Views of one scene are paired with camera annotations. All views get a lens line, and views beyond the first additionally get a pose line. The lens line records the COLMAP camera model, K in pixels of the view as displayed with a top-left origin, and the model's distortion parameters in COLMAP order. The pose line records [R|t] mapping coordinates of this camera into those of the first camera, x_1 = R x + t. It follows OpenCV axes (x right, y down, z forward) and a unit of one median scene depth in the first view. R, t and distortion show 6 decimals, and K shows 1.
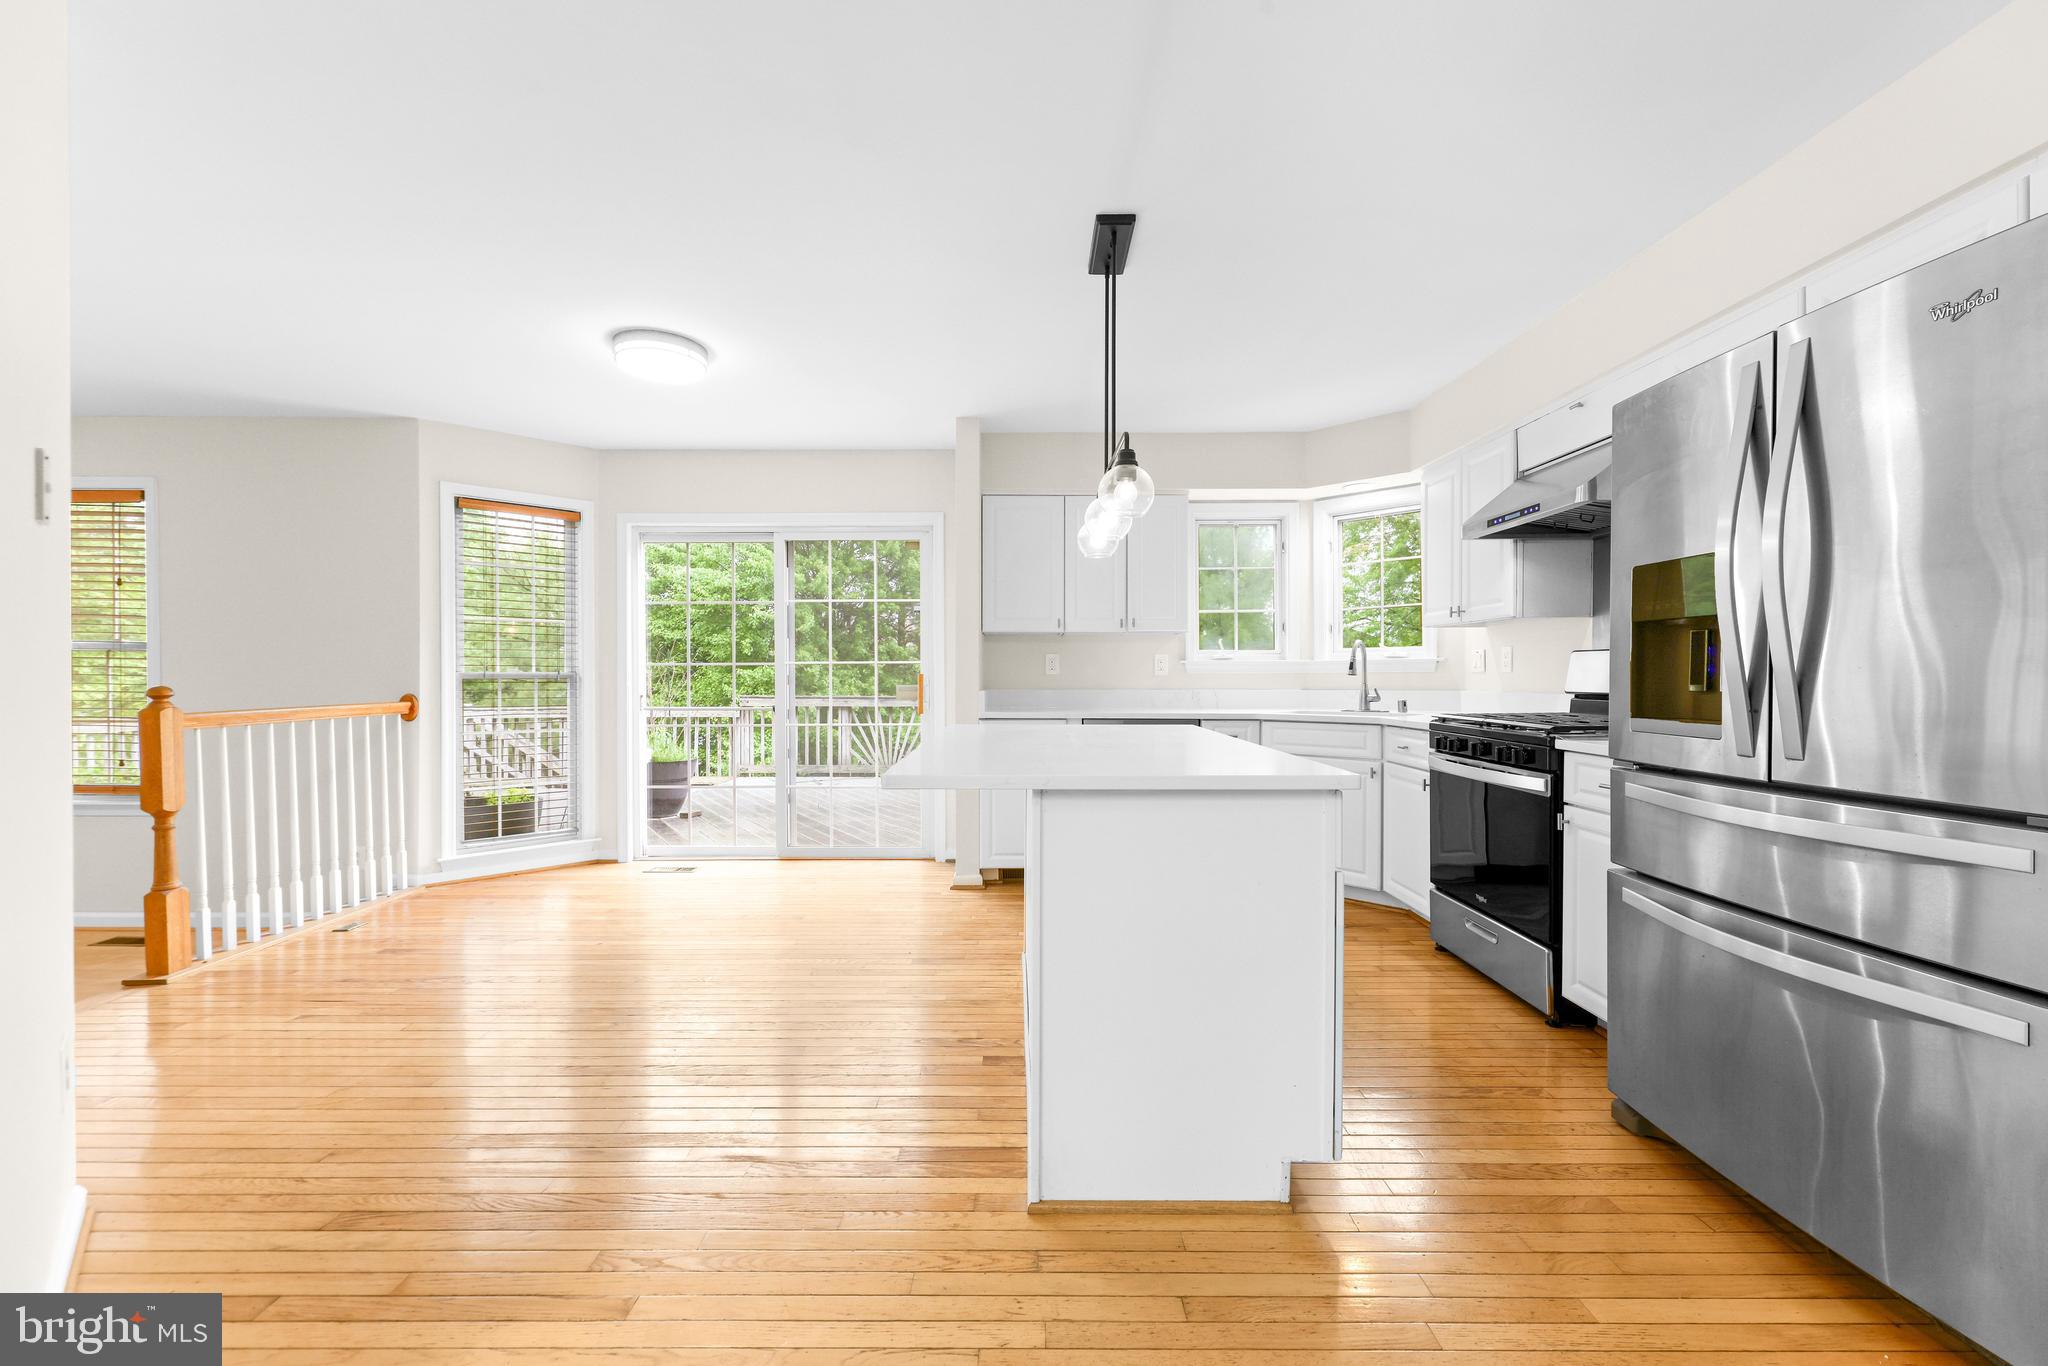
lens RADIAL K [[822.1, 0, 1025.0], [0, 822.1, 684.1], [0, 0, 1]] dist [0.001773, -0.000108]
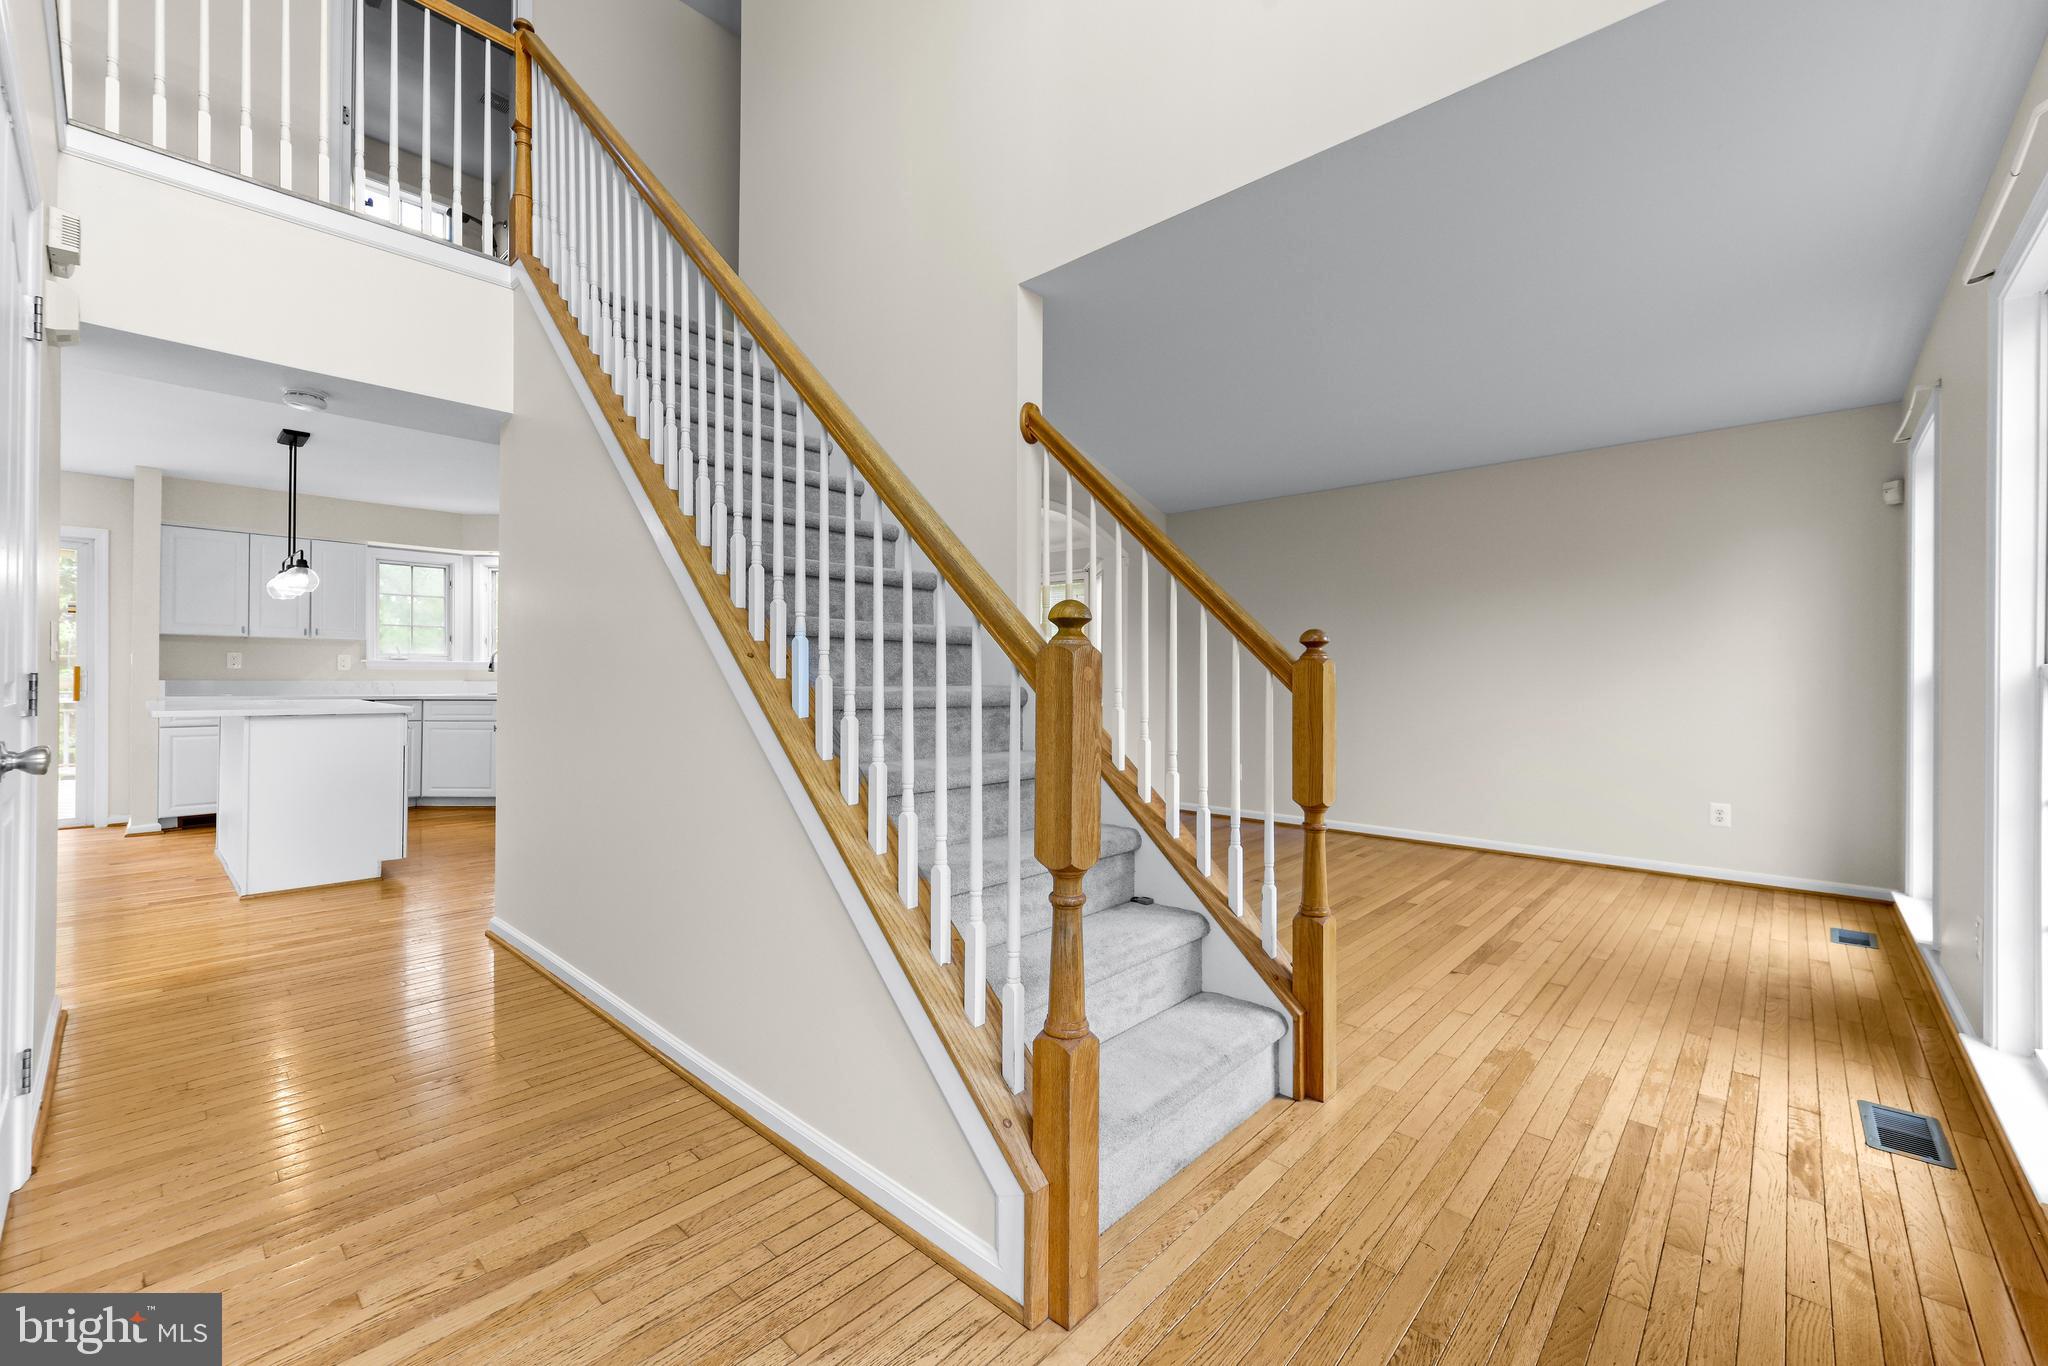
lens RADIAL K [[822.1, 0, 1008.0], [0, 822.1, 677.8], [0, 0, 1]] dist [0.001773, -0.000108]
pose [[0.688284, 0.007228, 0.725406, -0.076874], [-0.001579, 0.999963, -0.008465, 0.013417], [-0.725440, 0.004681, 0.688270, -0.857359]]
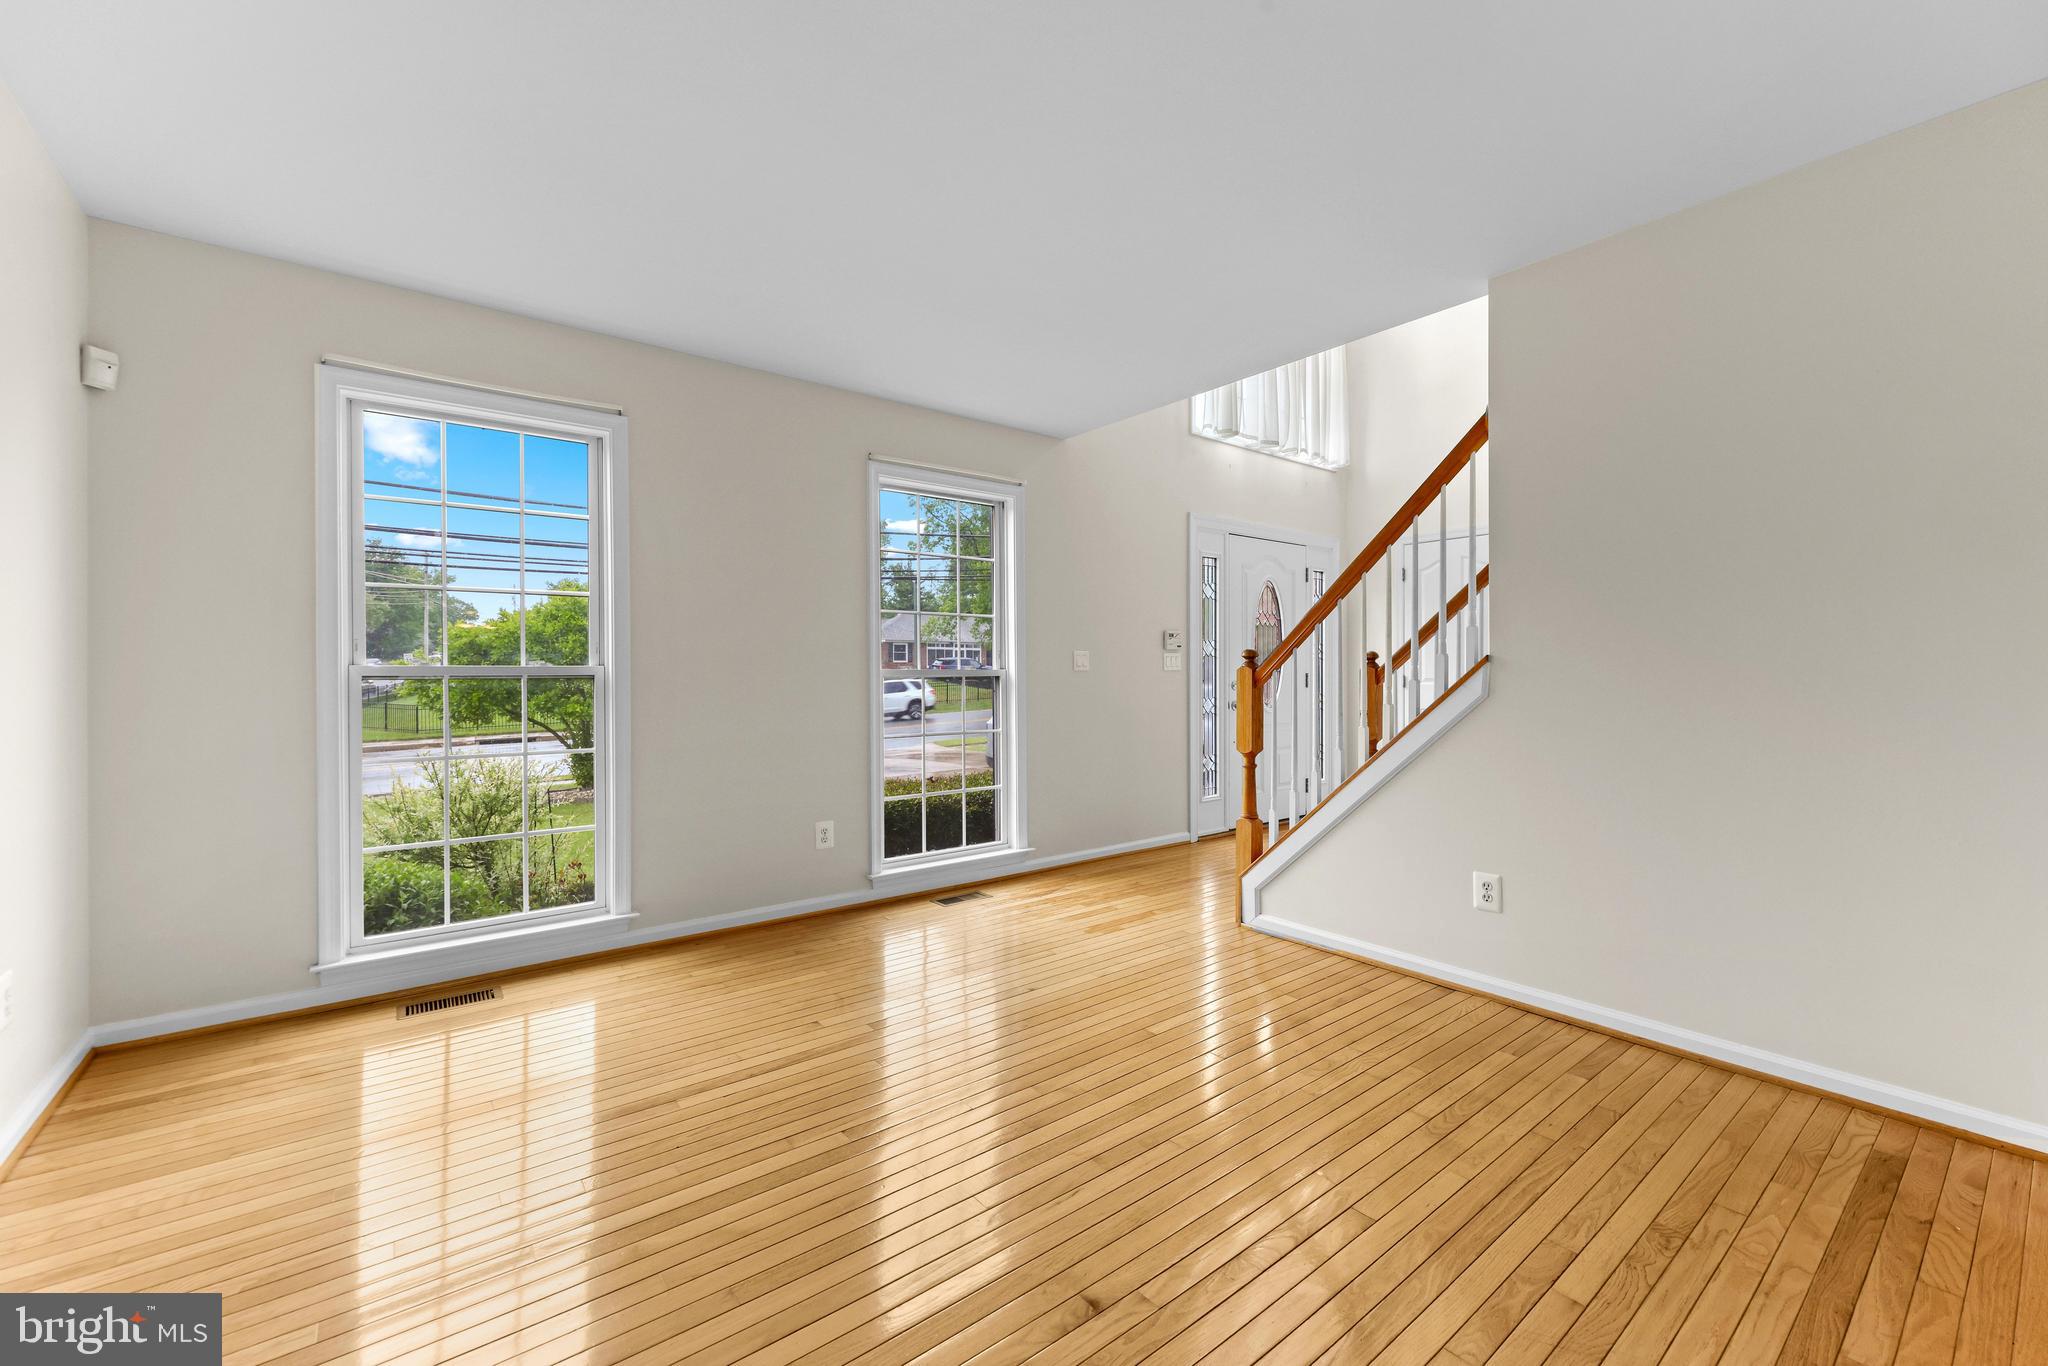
lens RADIAL K [[822.1, 0, 1018.4], [0, 822.1, 677.7], [0, 0, 1]] dist [0.001773, -0.000108]
pose [[-0.793194, 0.006000, -0.608940, 1.120250], [-0.000430, 0.999946, 0.010413, -0.000191], [0.608969, 0.008521, -0.793148, -0.120968]]
